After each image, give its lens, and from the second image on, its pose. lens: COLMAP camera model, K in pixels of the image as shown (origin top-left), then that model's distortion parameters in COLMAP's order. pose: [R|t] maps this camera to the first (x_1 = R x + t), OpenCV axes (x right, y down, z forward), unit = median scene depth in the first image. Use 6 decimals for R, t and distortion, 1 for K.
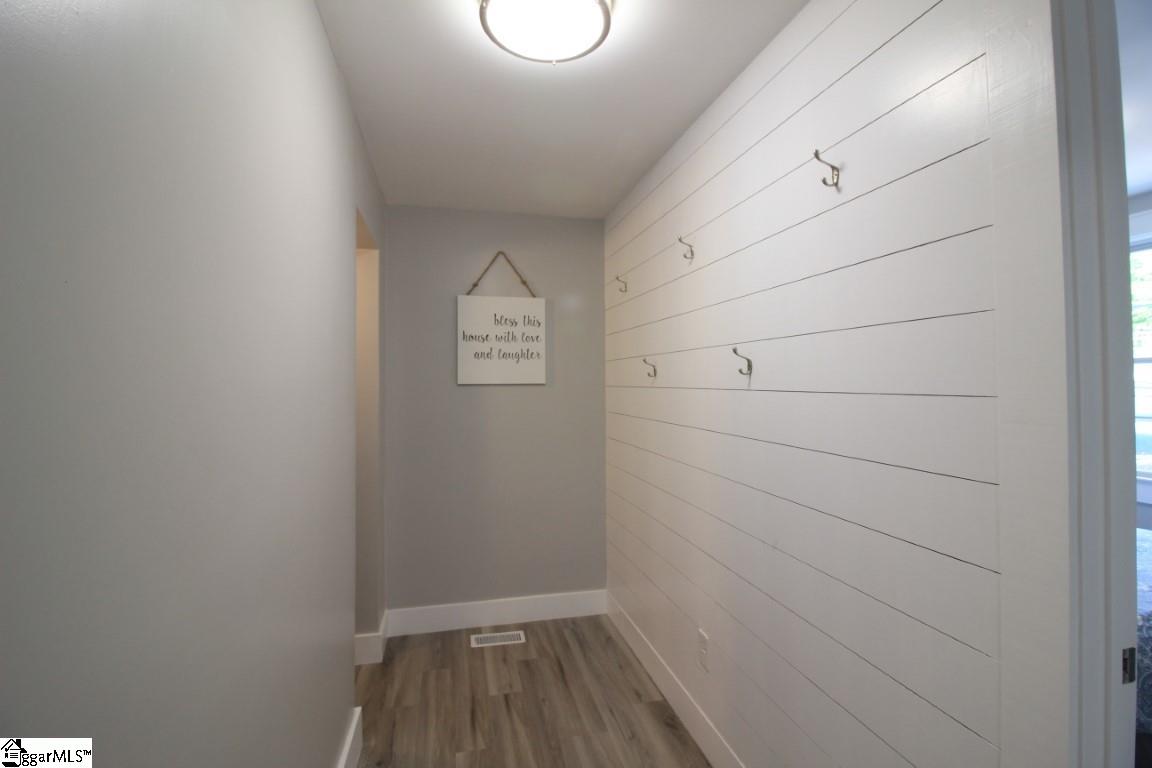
lens RADIAL K [[535.7, 0, 579.6], [0, 535.7, 377.9], [0, 0, 1]] dist [-0.004579, -0.000034]
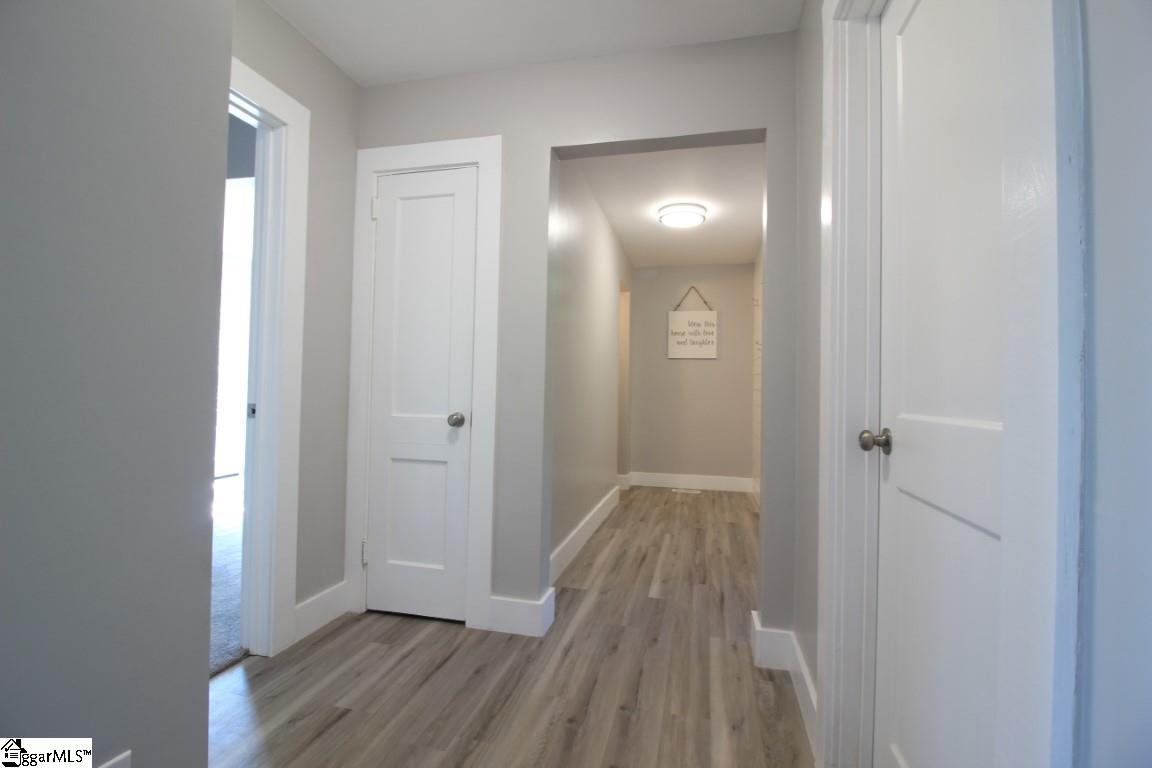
lens RADIAL K [[535.7, 0, 578.5], [0, 535.7, 381.5], [0, 0, 1]] dist [-0.004579, -0.000034]
pose [[0.894888, 0.012913, -0.446104, 0.328549], [-0.010638, 0.999914, 0.007605, 0.080813], [0.446164, -0.002060, 0.894949, -0.825316]]
